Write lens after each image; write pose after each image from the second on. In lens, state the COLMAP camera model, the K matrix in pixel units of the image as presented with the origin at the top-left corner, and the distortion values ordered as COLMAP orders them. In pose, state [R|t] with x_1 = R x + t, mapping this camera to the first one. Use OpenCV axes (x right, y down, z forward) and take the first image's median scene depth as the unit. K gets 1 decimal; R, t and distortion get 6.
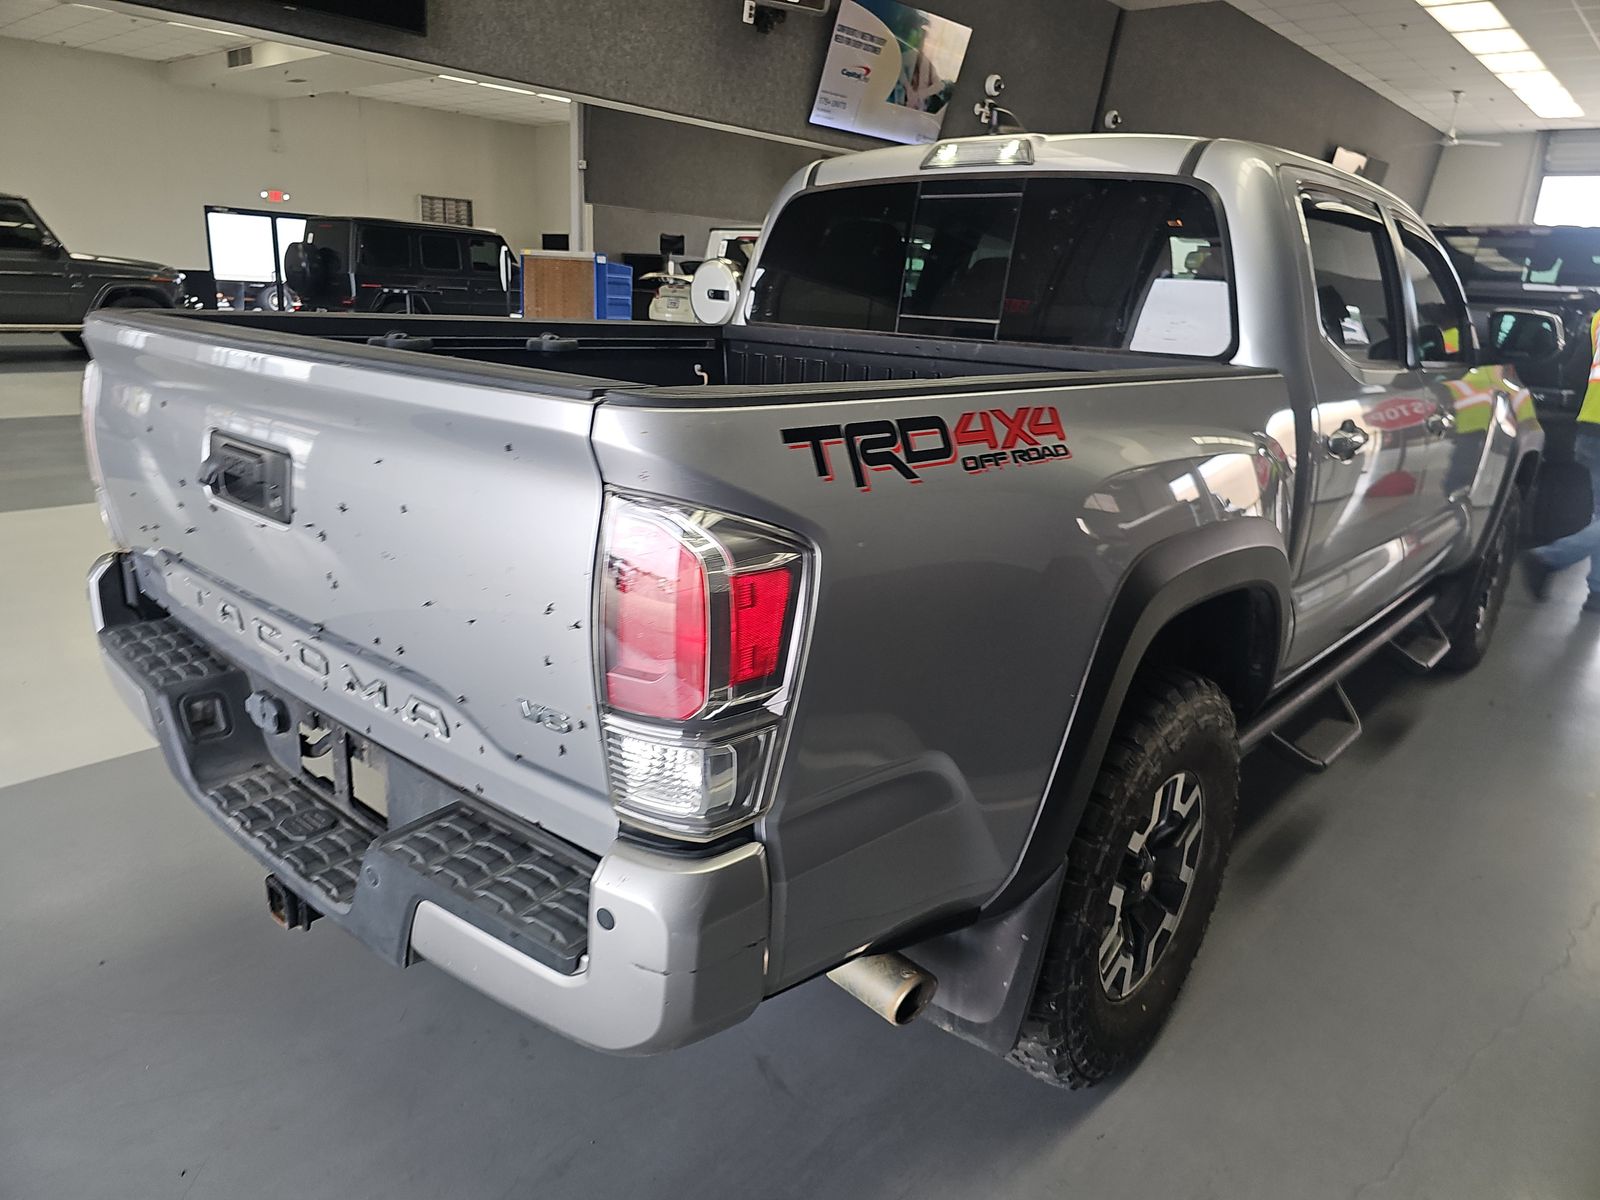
lens RADIAL K [[1065.6, 0, 800.0], [0, 1065.6, 600.0], [0, 0, 1]] dist [0.031899, -0.035010]
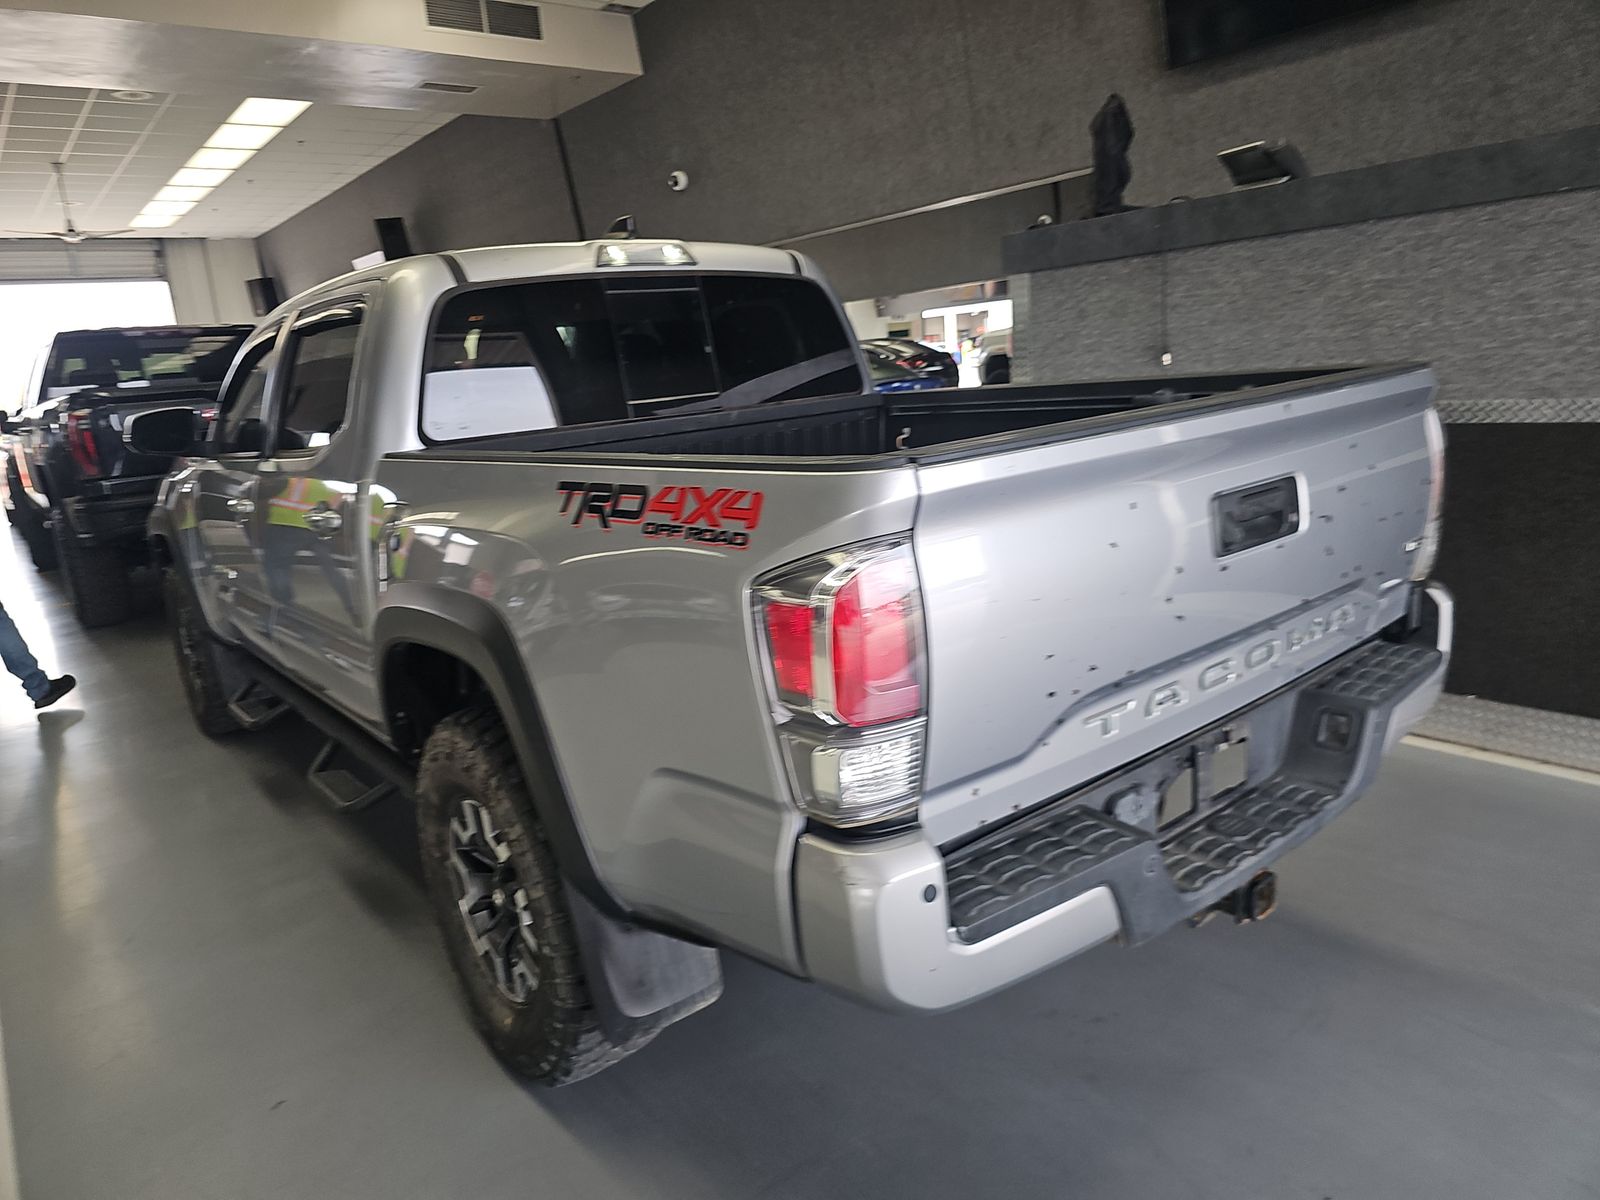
lens RADIAL K [[1065.6, 0, 800.0], [0, 1065.6, 600.0], [0, 0, 1]] dist [0.031899, -0.035010]
pose [[0.154303, -0.279172, 0.947762, -0.450106], [0.366445, 0.907006, 0.207507, -0.119265], [-0.917556, 0.315284, 0.242255, 0.316557]]
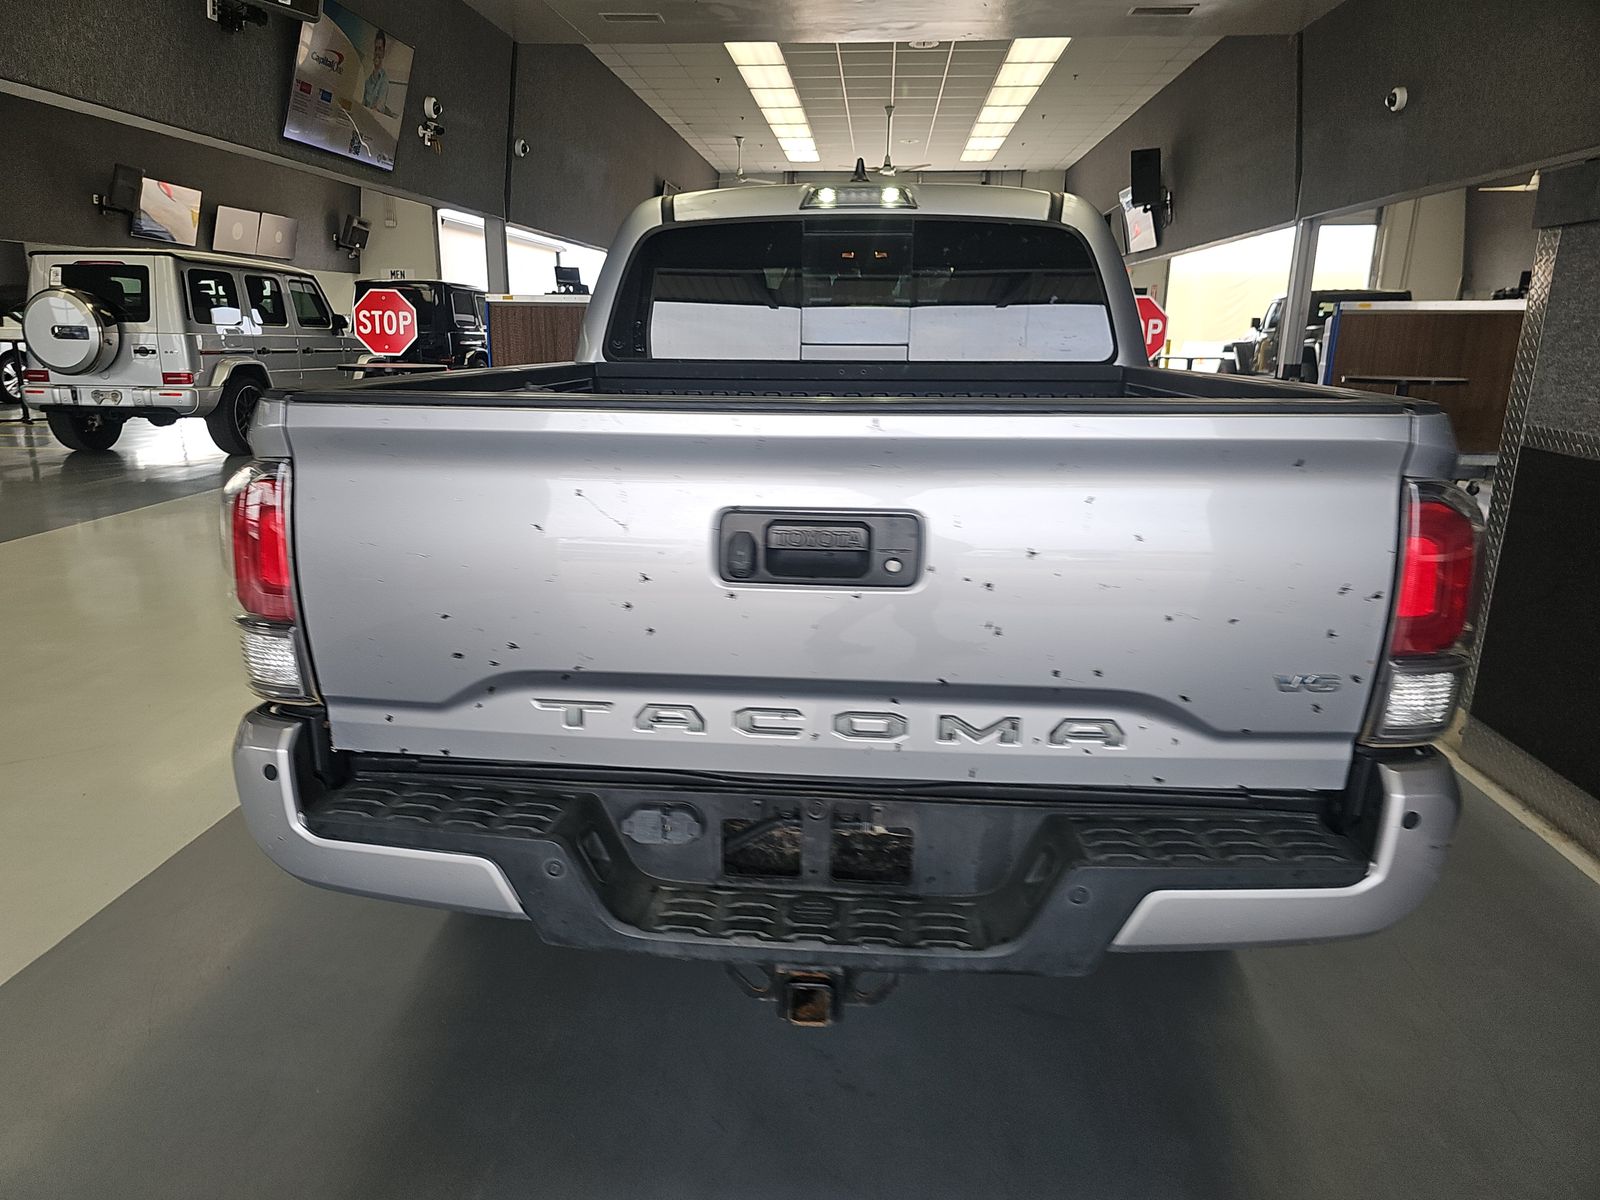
lens RADIAL K [[1049.4, 0, 780.1], [0, 1049.4, 616.9], [0, 0, 1]] dist [0.029129, -0.027190]
pose [[0.803710, -0.198260, 0.561019, -0.280734], [0.197009, 0.978343, 0.063506, -0.032131], [-0.561460, 0.059485, 0.825363, 0.070698]]
